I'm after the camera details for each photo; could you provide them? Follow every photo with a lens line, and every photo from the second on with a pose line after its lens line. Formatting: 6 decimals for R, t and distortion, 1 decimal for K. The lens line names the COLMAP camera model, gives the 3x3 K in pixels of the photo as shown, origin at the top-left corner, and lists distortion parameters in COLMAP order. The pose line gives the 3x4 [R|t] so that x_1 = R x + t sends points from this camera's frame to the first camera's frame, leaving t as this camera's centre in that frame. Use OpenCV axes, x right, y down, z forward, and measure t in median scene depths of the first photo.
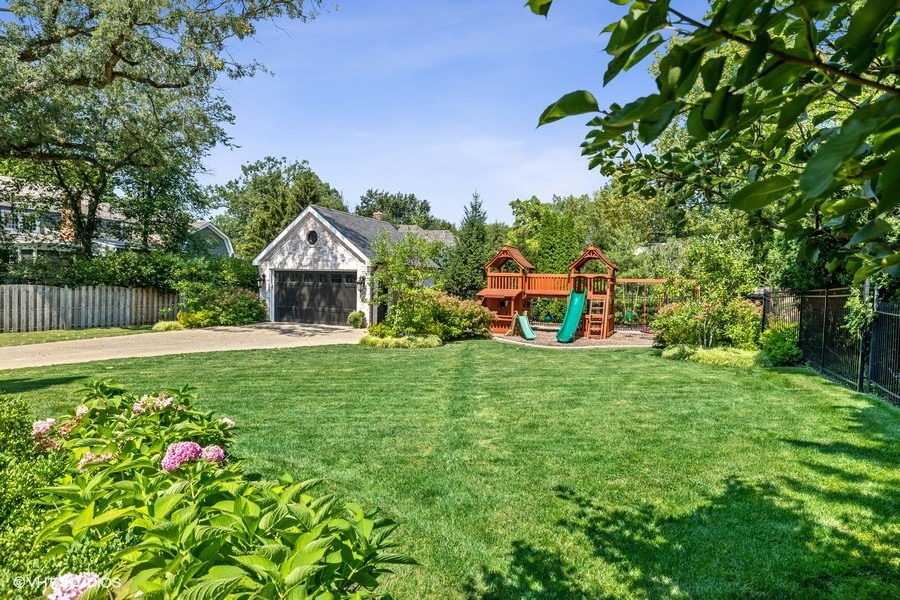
lens RADIAL K [[514.8, 0, 449.9], [0, 514.8, 298.3], [0, 0, 1]] dist [-0.003037, 0.000084]
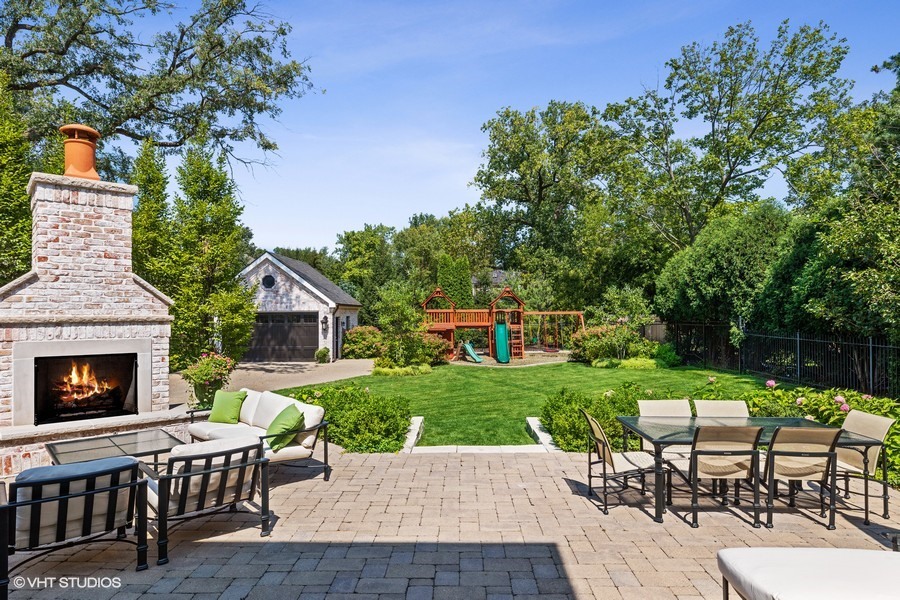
lens RADIAL K [[532.0, 0, 450.2], [0, 532.0, 302.0], [0, 0, 1]] dist [0.007876, 0.000169]
pose [[0.916186, -0.022168, 0.400139, -0.380279], [0.037605, 0.998819, -0.030768, -0.028275], [-0.398984, 0.043236, 0.915938, -0.164068]]
